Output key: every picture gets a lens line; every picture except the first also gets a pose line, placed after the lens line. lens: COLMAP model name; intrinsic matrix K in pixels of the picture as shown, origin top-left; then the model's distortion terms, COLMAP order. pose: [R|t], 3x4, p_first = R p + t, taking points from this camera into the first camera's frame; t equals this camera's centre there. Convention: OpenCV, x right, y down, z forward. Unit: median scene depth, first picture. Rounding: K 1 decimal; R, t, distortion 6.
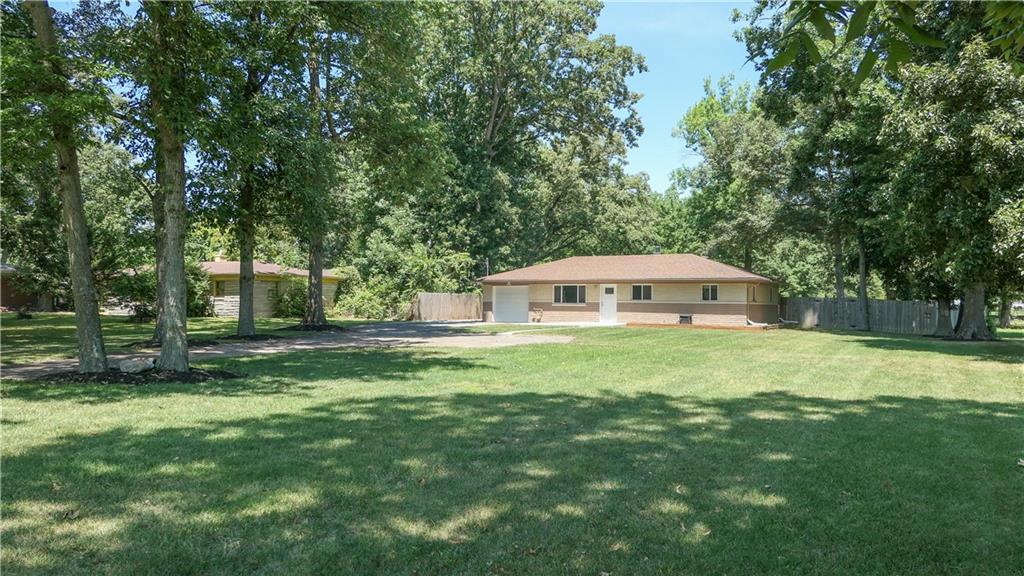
lens RADIAL K [[740.9, 0, 512.0], [0, 740.9, 288.0], [0, 0, 1]] dist [0.005419, 0.002861]
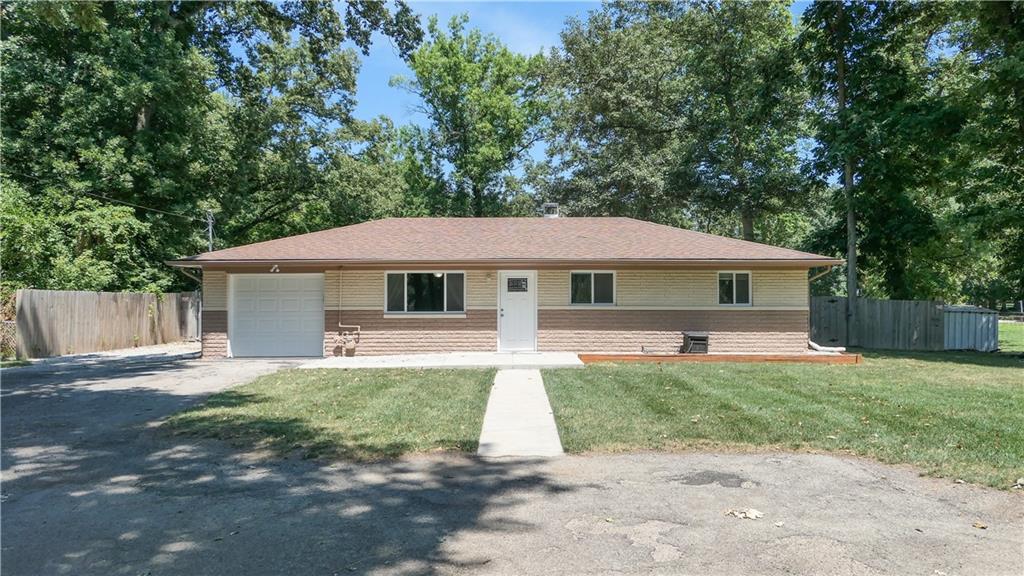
lens RADIAL K [[740.9, 0, 512.0], [0, 740.9, 288.0], [0, 0, 1]] dist [0.005419, 0.002861]
pose [[0.870027, 0.000761, 0.493004, -0.094899], [-0.000728, 1.000000, -0.000260, 0.005435], [-0.493004, -0.000132, 0.870027, 0.541354]]
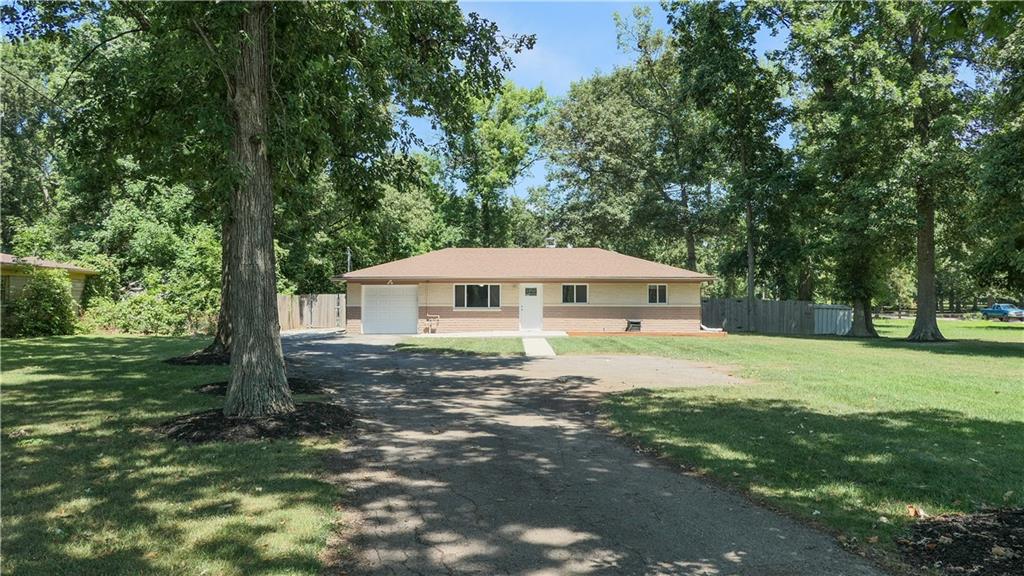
lens RADIAL K [[781.6, 0, 512.0], [0, 781.6, 288.0], [0, 0, 1]] dist [0.006130, 0.001189]
pose [[0.866622, 0.000288, 0.498965, -0.282913], [-0.001921, 0.999994, 0.002759, -0.002308], [-0.498962, -0.003349, 0.866618, 0.252309]]
